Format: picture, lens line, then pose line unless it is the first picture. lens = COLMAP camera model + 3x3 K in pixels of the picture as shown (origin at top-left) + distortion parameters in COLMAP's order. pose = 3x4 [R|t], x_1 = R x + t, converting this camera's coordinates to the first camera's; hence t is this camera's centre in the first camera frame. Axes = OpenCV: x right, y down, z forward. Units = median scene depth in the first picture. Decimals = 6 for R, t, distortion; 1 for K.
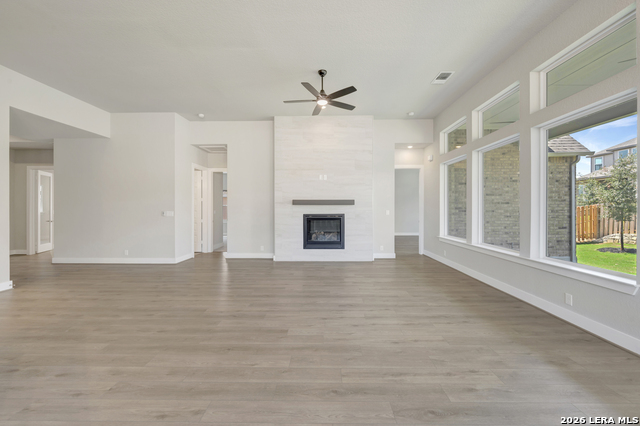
lens RADIAL K [[254.6, 0, 319.5], [0, 254.6, 208.2], [0, 0, 1]] dist [-0.000512, 0.000463]
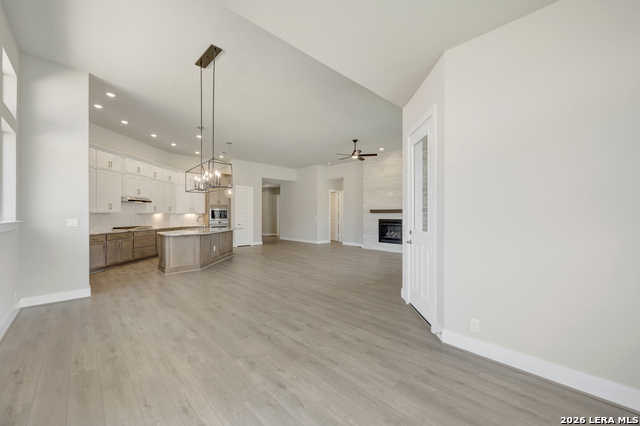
lens RADIAL K [[255.5, 0, 320.0], [0, 255.5, 213.0], [0, 0, 1]] dist [-0.001070, -0.000060]
pose [[0.700449, -0.003945, -0.713692, 0.777252], [-0.000108, 0.999984, -0.005633, -0.003788], [0.713703, 0.004023, 0.700437, -0.310772]]
